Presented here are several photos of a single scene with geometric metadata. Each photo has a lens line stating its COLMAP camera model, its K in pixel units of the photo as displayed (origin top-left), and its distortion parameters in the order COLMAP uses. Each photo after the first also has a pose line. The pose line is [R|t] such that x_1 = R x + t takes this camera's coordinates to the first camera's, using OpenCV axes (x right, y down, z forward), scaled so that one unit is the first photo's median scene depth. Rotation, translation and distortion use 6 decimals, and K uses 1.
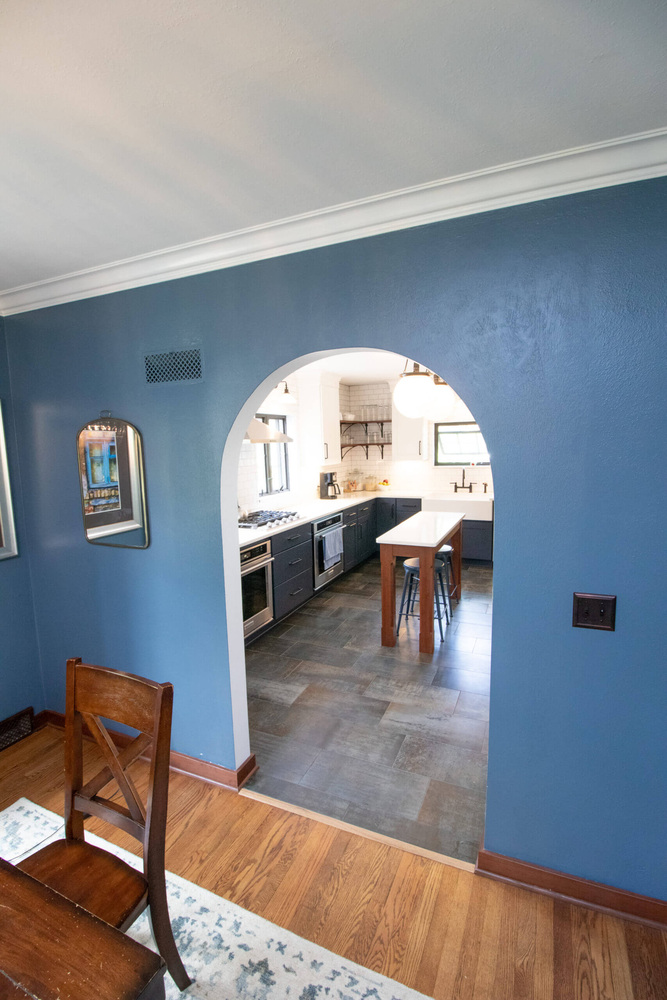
lens RADIAL K [[466.8, 0, 333.5], [0, 466.8, 500.0], [0, 0, 1]] dist [0.001258, -0.010739]
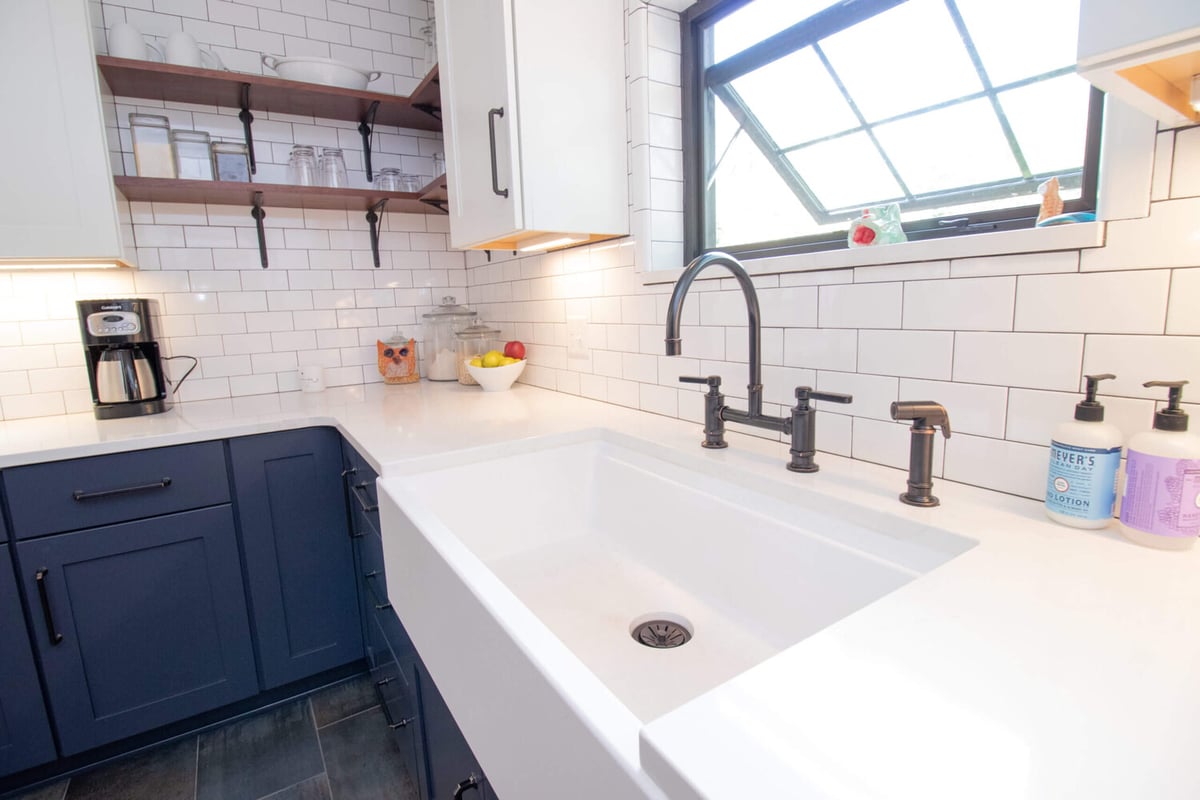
lens RADIAL K [[568.9, 0, 596.1], [0, 568.9, 392.4], [0, 0, 1]] dist [-0.001514, -0.010782]
pose [[0.827589, 0.082068, -0.555302, 0.438933], [-0.053340, 0.996276, 0.067744, -0.057181], [0.558794, -0.026444, 0.828885, 1.133006]]
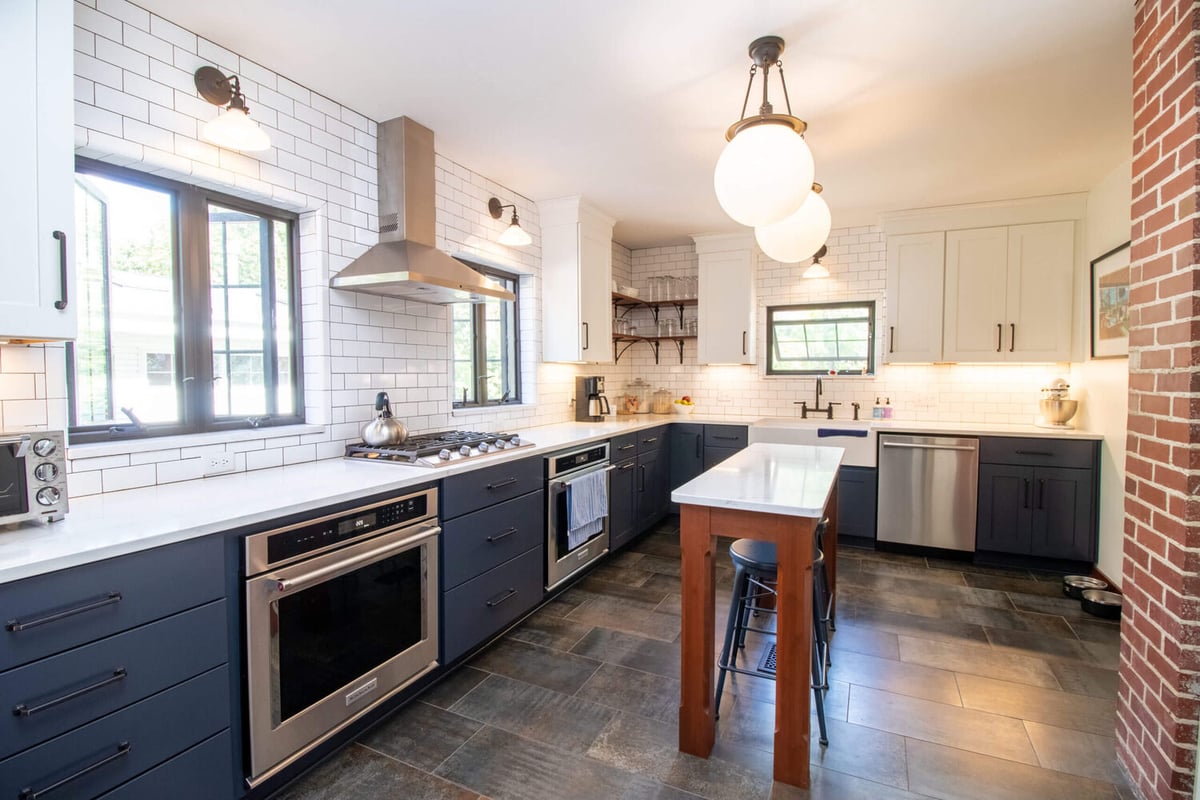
lens RADIAL K [[560.1, 0, 594.8], [0, 560.1, 391.5], [0, 0, 1]] dist [0.001258, -0.010739]
pose [[0.998779, 0.027314, -0.041164, 0.030500], [-0.030954, 0.995410, -0.090554, 0.030471], [0.038502, 0.091717, 0.995040, 0.366814]]
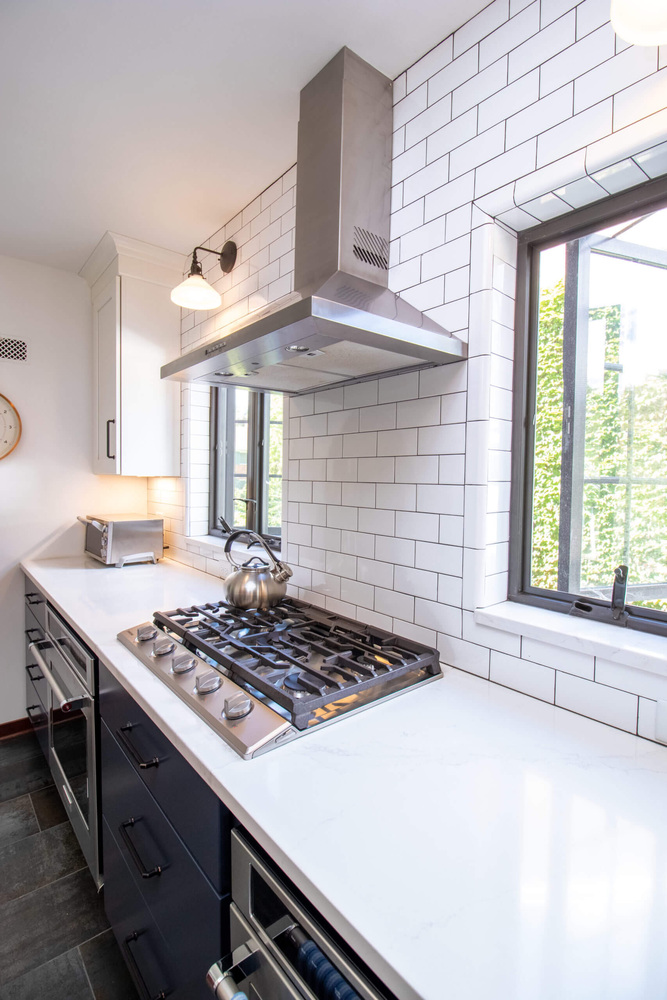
lens RADIAL K [[474.1, 0, 334.4], [0, 474.1, 497.1], [0, 0, 1]] dist [-0.001514, -0.010782]
pose [[-0.444130, 0.055295, -0.894254, 0.073256], [-0.113752, 0.986537, 0.117496, -0.071973], [0.888712, 0.153907, -0.431861, 1.037750]]
